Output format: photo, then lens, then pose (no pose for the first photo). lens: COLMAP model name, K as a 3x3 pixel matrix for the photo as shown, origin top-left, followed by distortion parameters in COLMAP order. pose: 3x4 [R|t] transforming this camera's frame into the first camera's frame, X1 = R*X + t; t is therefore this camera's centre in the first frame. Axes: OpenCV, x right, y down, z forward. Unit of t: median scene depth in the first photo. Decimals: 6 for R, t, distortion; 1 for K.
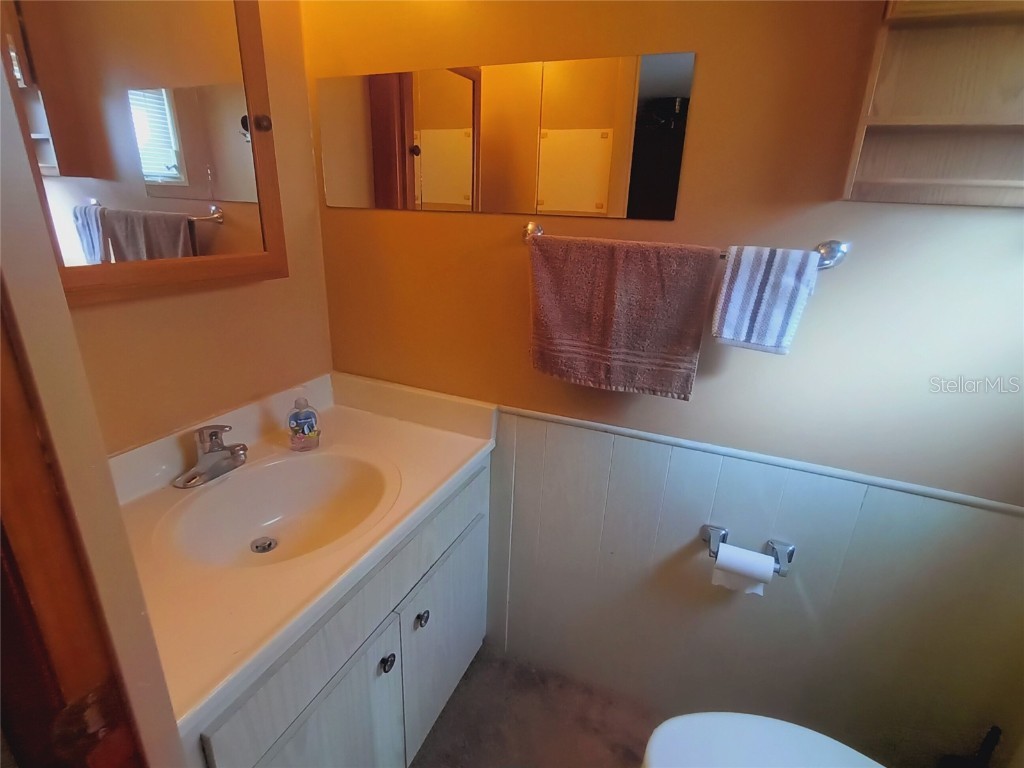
lens RADIAL K [[520.3, 0, 510.4], [0, 520.3, 401.2], [0, 0, 1]] dist [-0.051066, 0.028024]
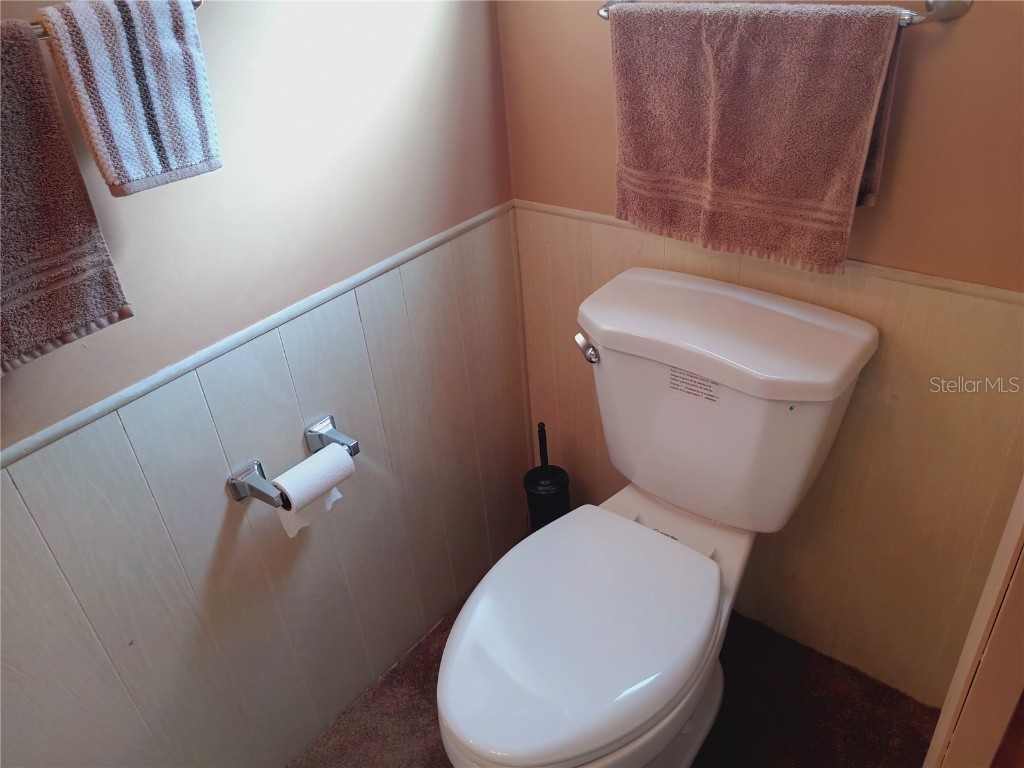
lens RADIAL K [[775.2, 0, 512.0], [0, 775.2, 384.0], [0, 0, 1]] dist [0.077417, -0.168669]
pose [[0.234476, -0.565814, 0.790490, -0.233972], [0.417062, 0.793073, 0.443953, -0.133485], [-0.878112, 0.225587, 0.421936, 0.309339]]
